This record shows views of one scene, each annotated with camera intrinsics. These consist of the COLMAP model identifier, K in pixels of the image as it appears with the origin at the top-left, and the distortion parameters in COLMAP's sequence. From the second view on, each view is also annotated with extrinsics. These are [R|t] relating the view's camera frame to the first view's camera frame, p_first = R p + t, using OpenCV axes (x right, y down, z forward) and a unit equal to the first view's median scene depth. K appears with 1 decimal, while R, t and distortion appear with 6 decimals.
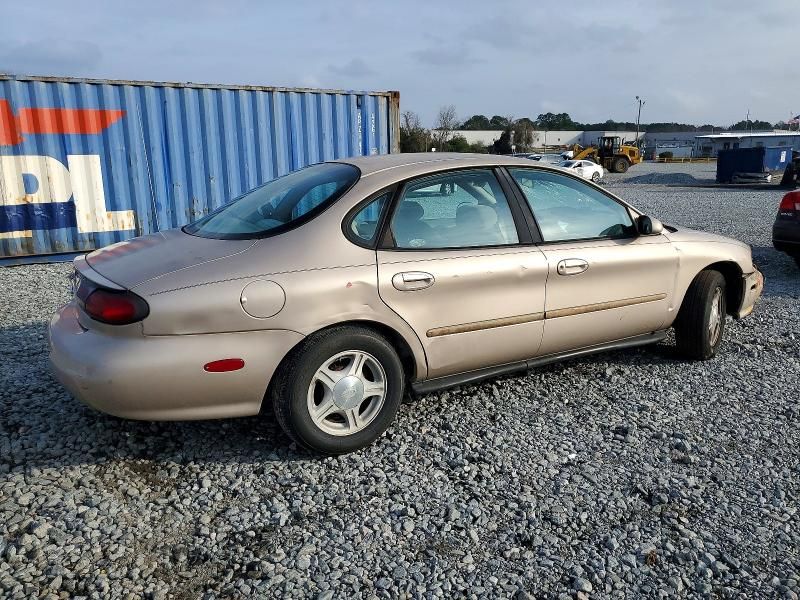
lens RADIAL K [[605.5, 0, 400.0], [0, 605.5, 300.0], [0, 0, 1]] dist [0.026098, -0.002245]
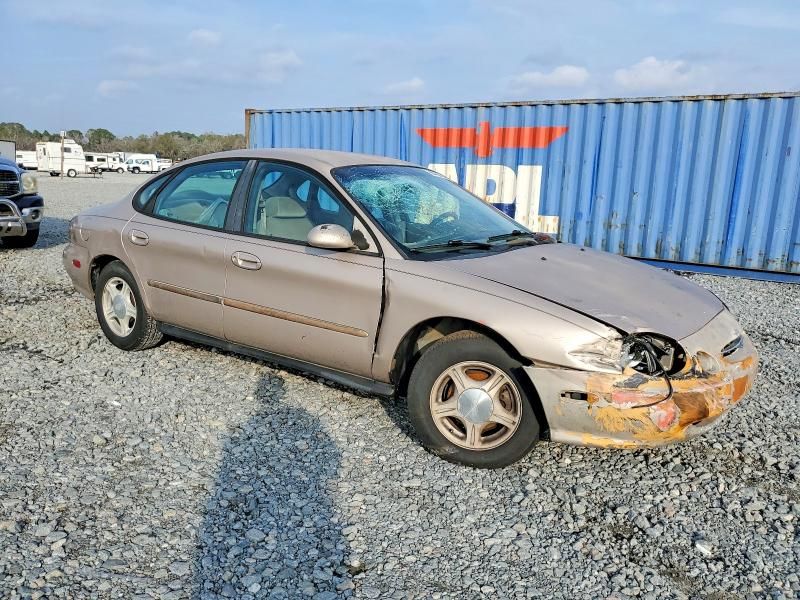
lens RADIAL K [[605.5, 0, 400.0], [0, 605.5, 300.0], [0, 0, 1]] dist [0.026098, -0.002245]
pose [[0.394579, 0.227012, -0.890378, 0.491664], [-0.263457, 0.956267, 0.127058, -0.071734], [0.880283, 0.184441, 0.437131, 0.312968]]
